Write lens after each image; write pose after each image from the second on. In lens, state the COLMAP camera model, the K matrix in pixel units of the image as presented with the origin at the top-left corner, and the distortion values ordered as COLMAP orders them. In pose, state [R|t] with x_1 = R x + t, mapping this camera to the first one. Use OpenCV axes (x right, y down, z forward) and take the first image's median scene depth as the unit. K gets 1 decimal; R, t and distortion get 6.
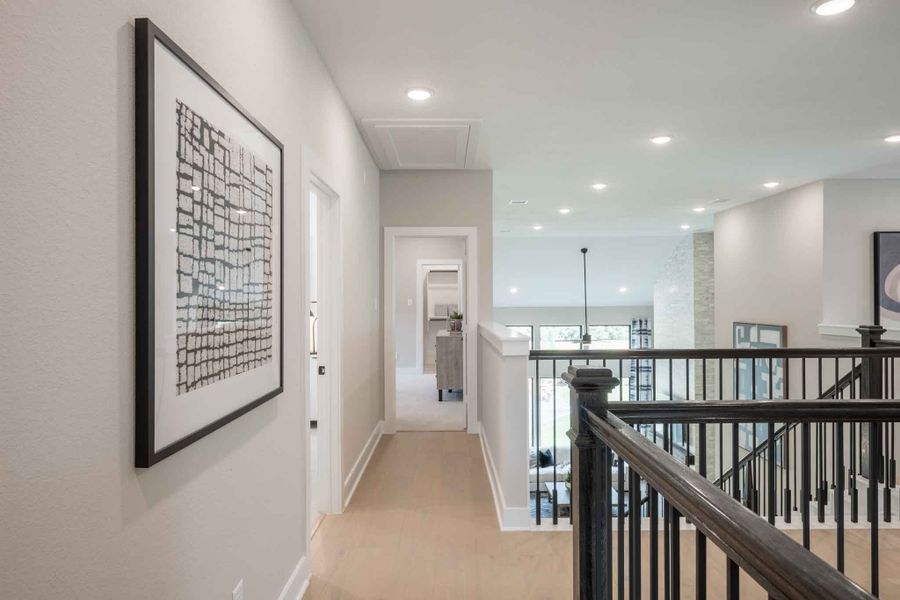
lens RADIAL K [[360.1, 0, 447.4], [0, 360.1, 299.9], [0, 0, 1]] dist [-0.004394, -0.000419]
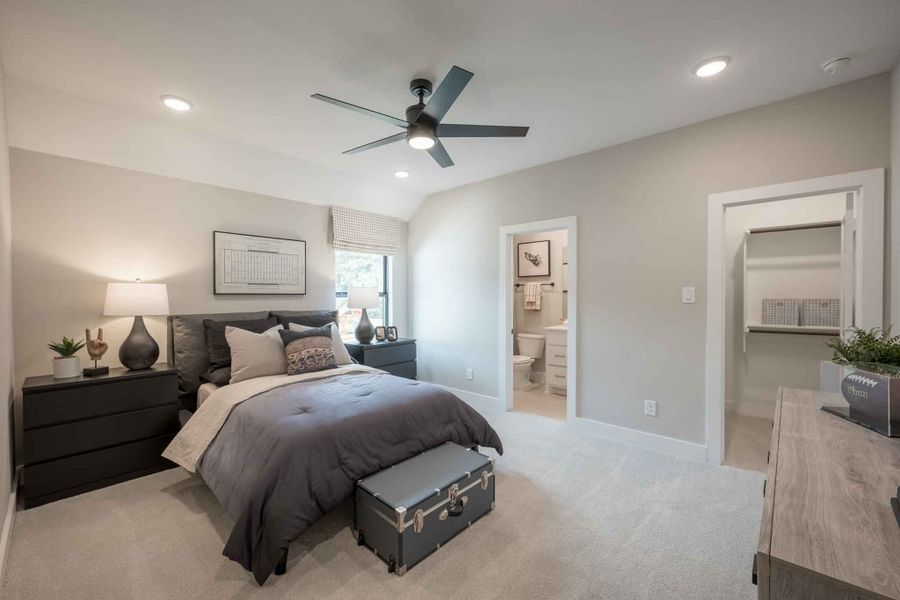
lens RADIAL K [[360.1, 0, 448.2], [0, 360.1, 298.2], [0, 0, 1]] dist [-0.004394, -0.000419]
pose [[0.727741, 0.007451, -0.685811, -0.011587], [0.001484, 0.999922, 0.012438, 0.003634], [0.685850, -0.010069, 0.727673, 0.353015]]
